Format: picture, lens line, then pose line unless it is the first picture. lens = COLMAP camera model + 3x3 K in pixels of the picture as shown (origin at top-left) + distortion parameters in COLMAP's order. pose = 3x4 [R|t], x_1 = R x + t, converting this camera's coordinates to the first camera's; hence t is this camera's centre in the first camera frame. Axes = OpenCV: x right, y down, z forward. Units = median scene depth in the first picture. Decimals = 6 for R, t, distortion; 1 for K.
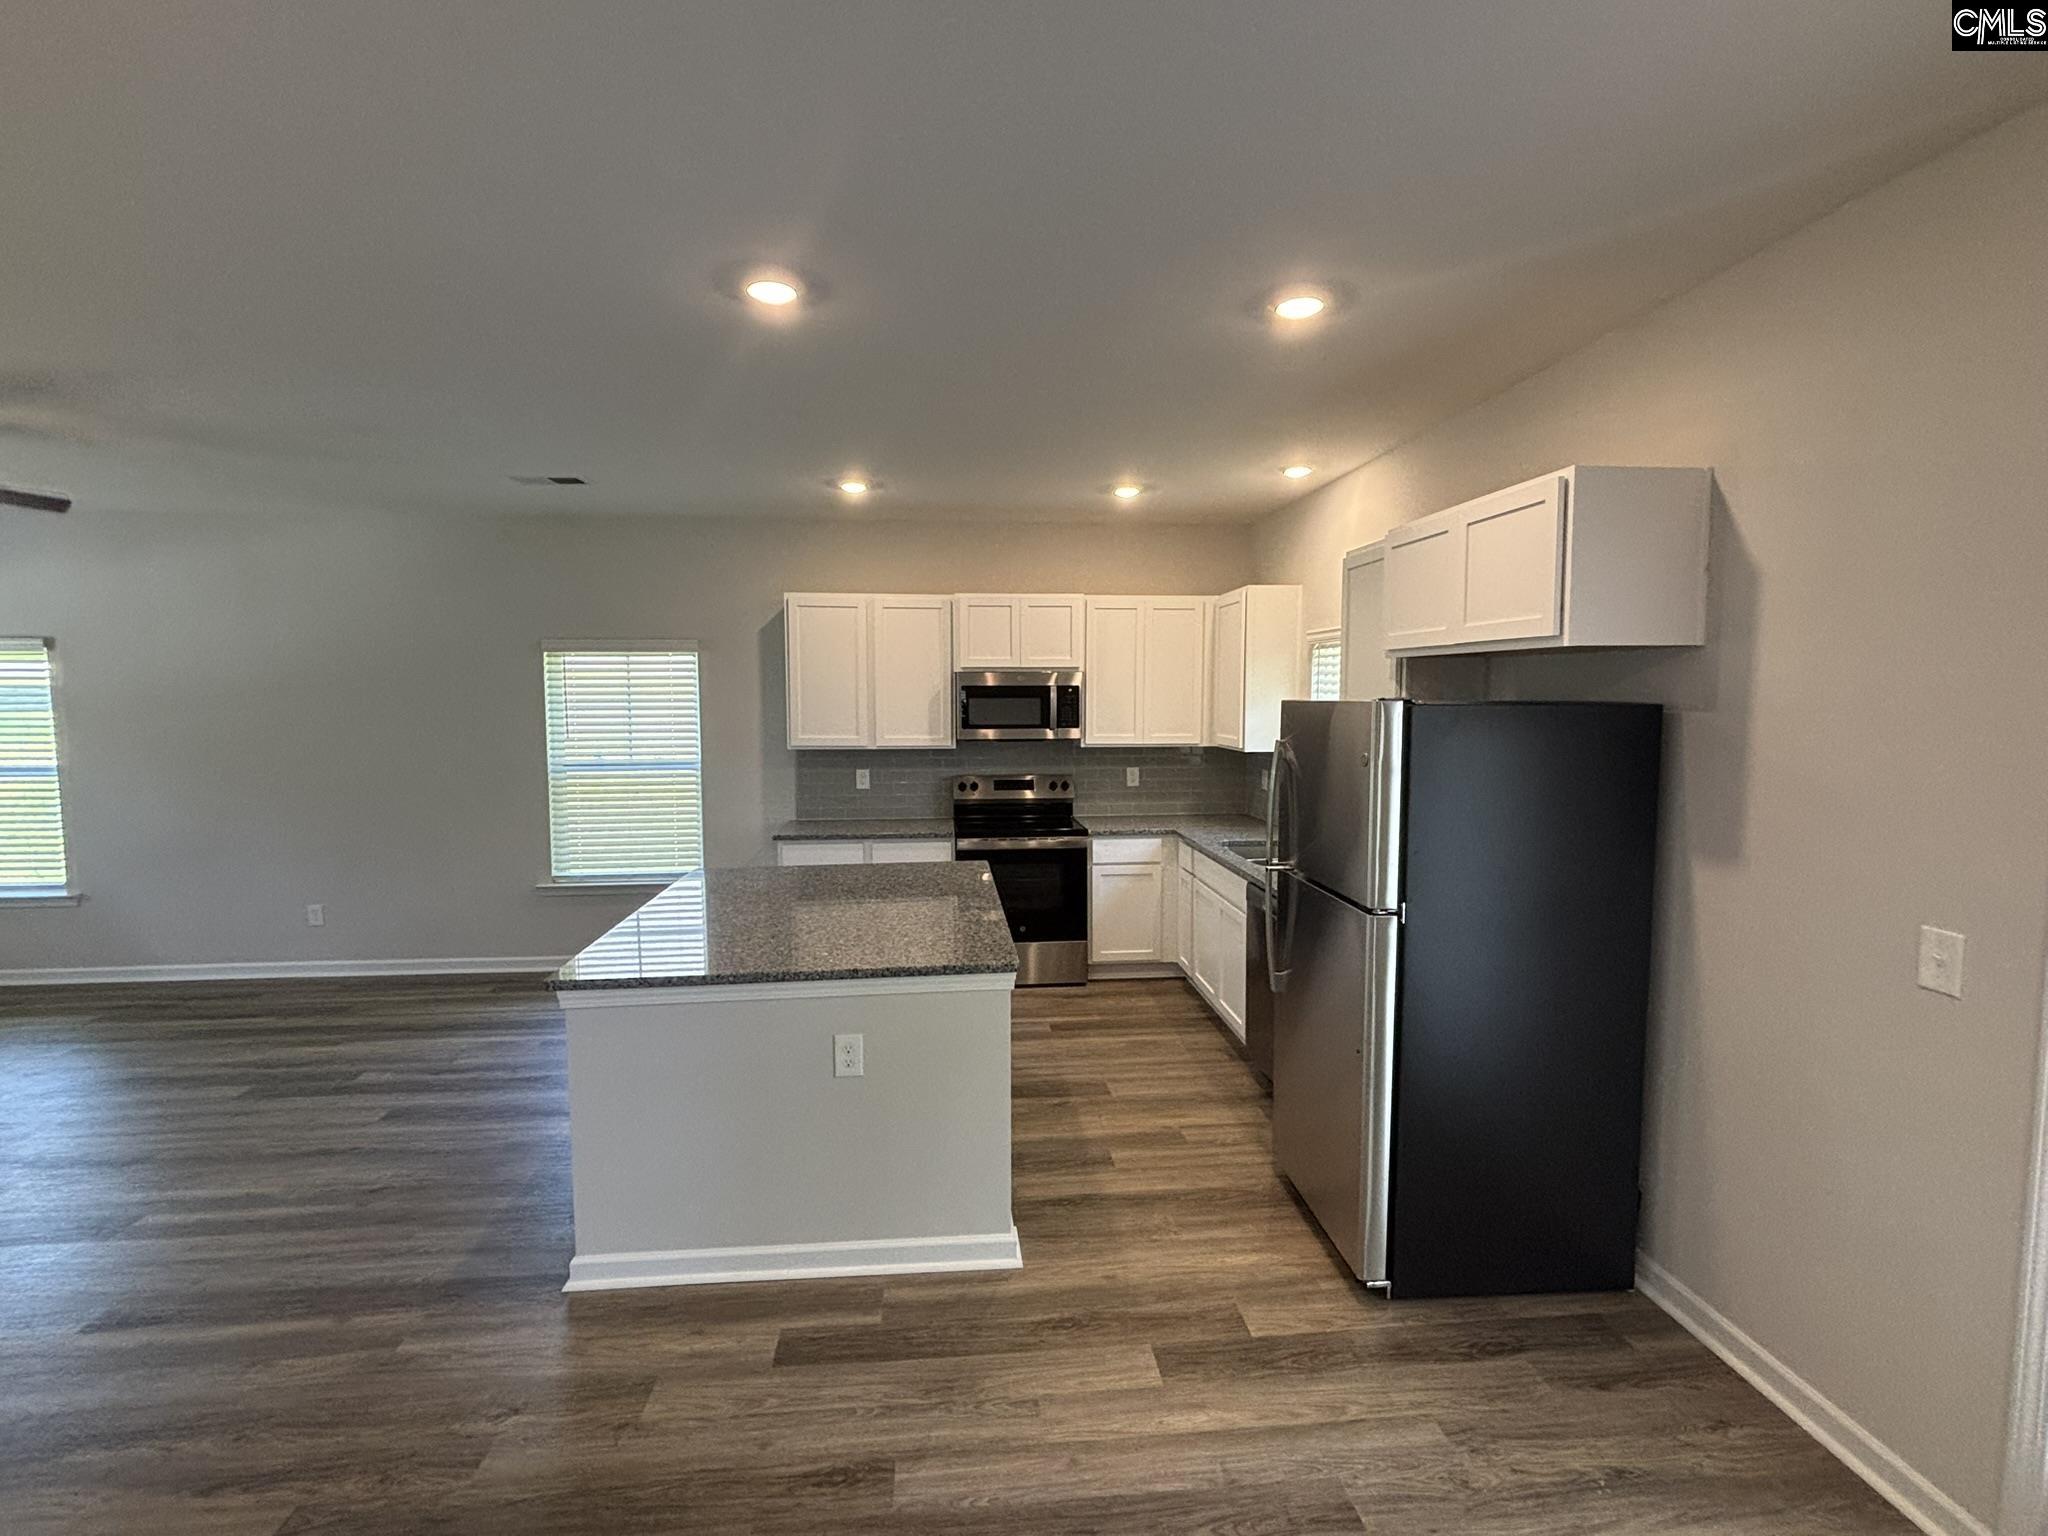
lens RADIAL K [[932.0, 0, 1020.9], [0, 932.0, 764.1], [0, 0, 1]] dist [0.003984, -0.000157]
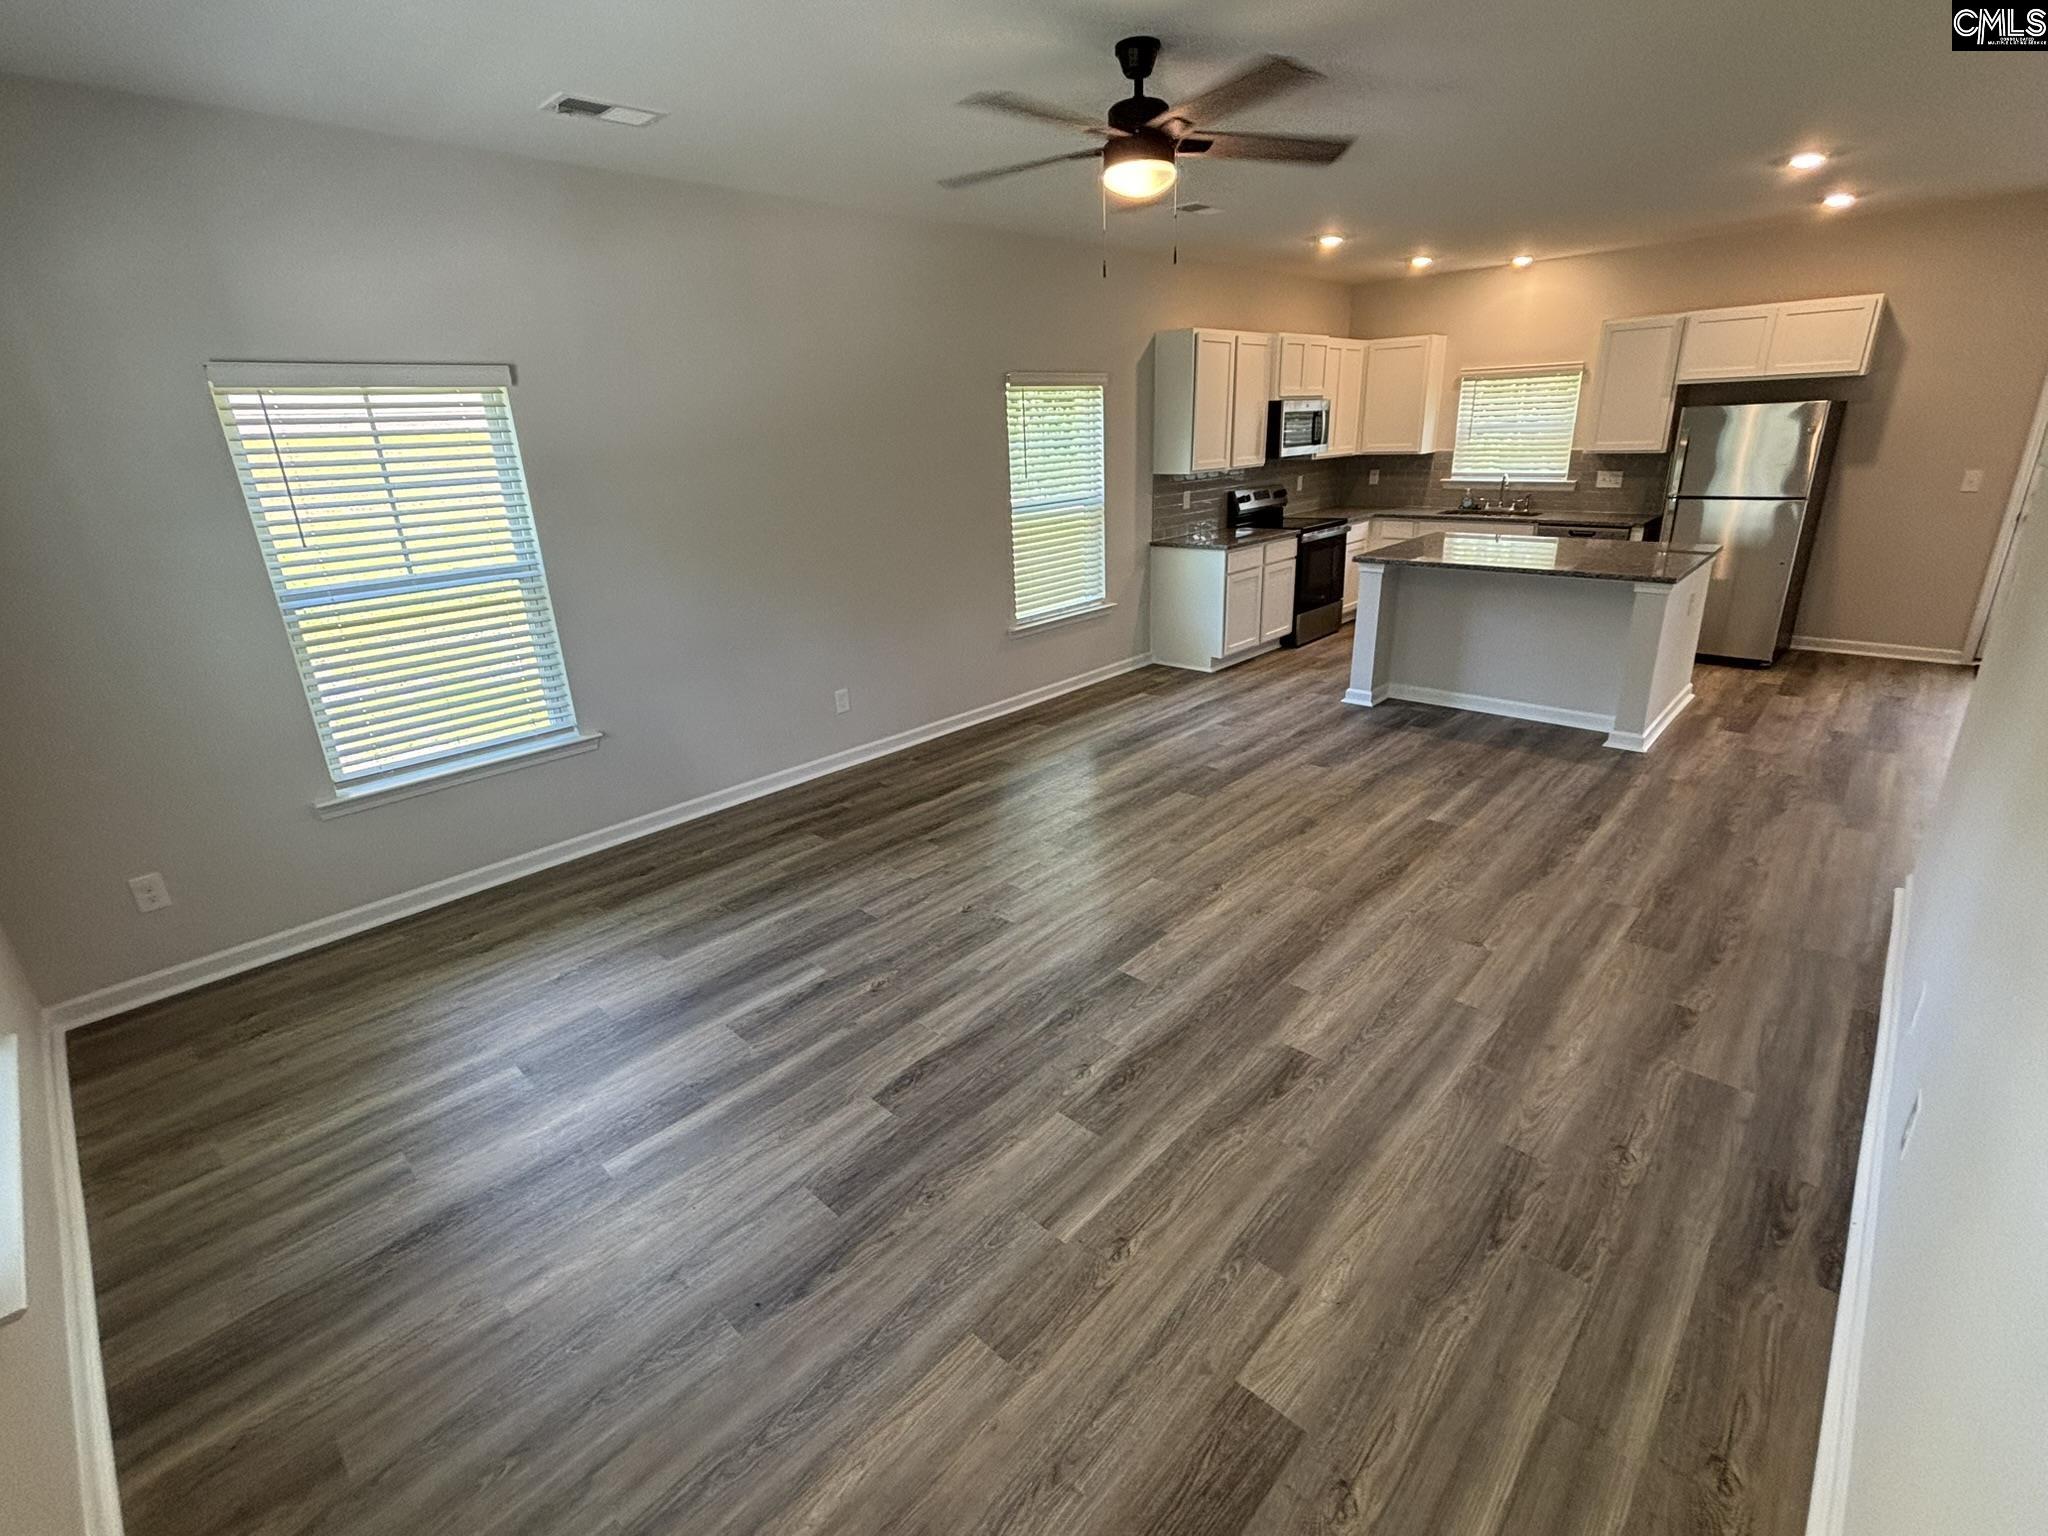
lens RADIAL K [[926.6, 0, 1024.0], [0, 926.6, 768.0], [0, 0, 1]] dist [-0.000154, -0.000588]
pose [[0.749770, -0.256509, 0.609958, -1.228447], [0.090760, 0.952960, 0.289189, -0.019722], [-0.655445, -0.161465, 0.737781, 0.222839]]
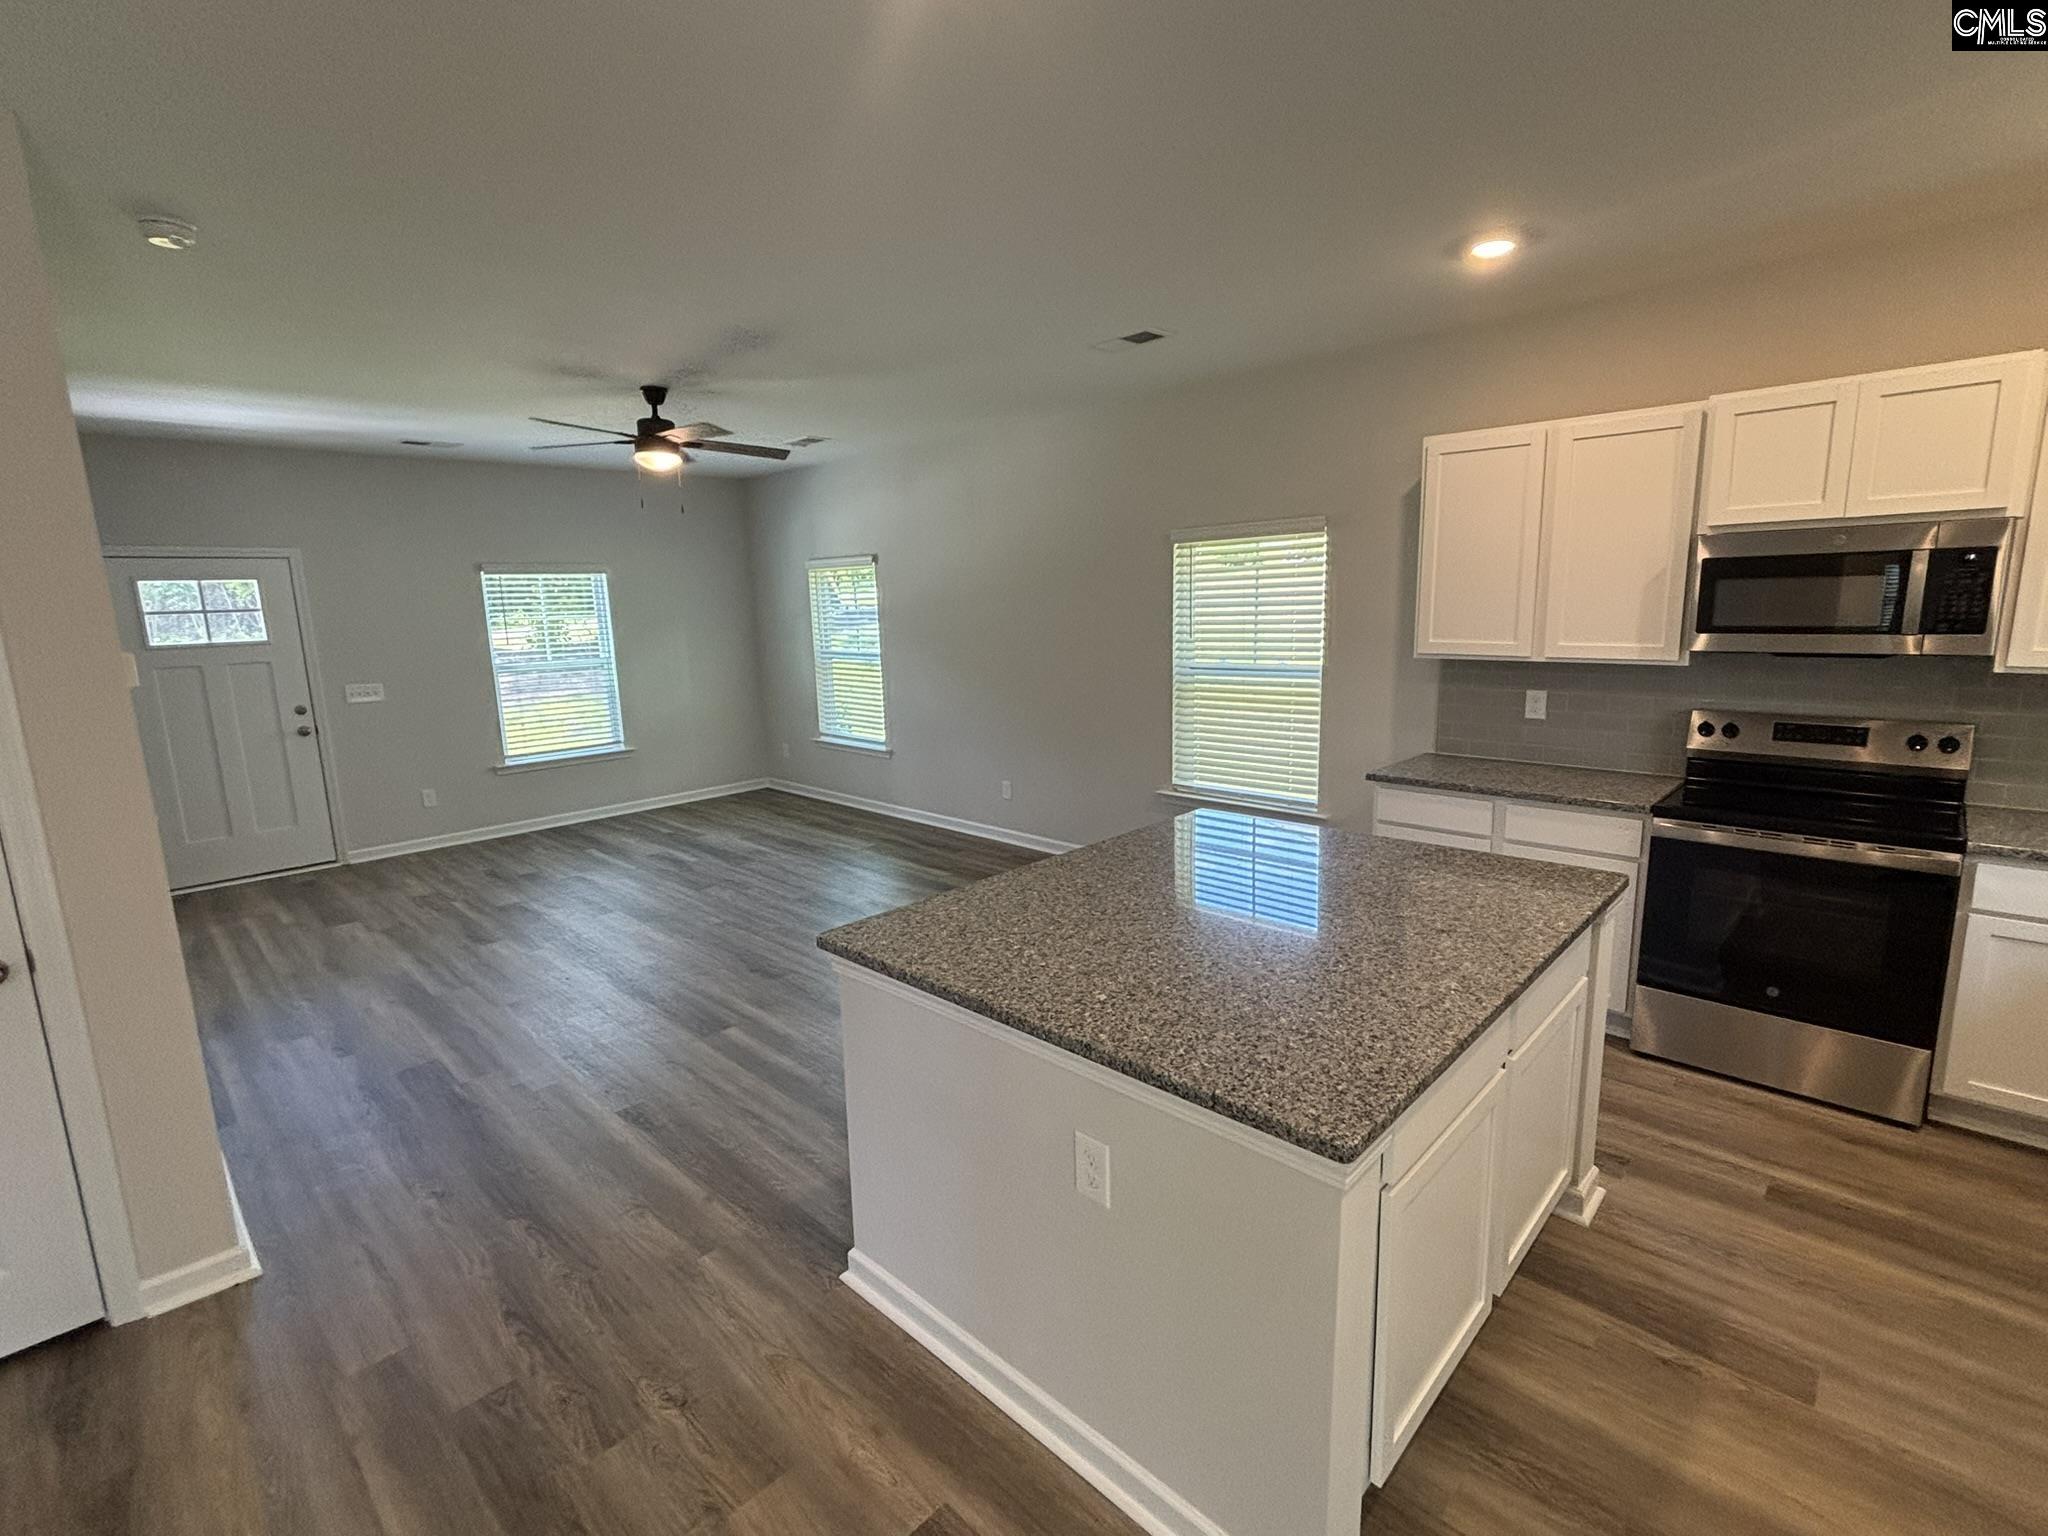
lens RADIAL K [[932.0, 0, 1020.9], [0, 932.0, 764.1], [0, 0, 1]] dist [0.003984, -0.000157]
pose [[0.647280, 0.118884, -0.752925, 0.115060], [-0.029259, 0.990910, 0.131307, -0.021224], [0.761691, -0.062963, 0.644874, 0.288208]]
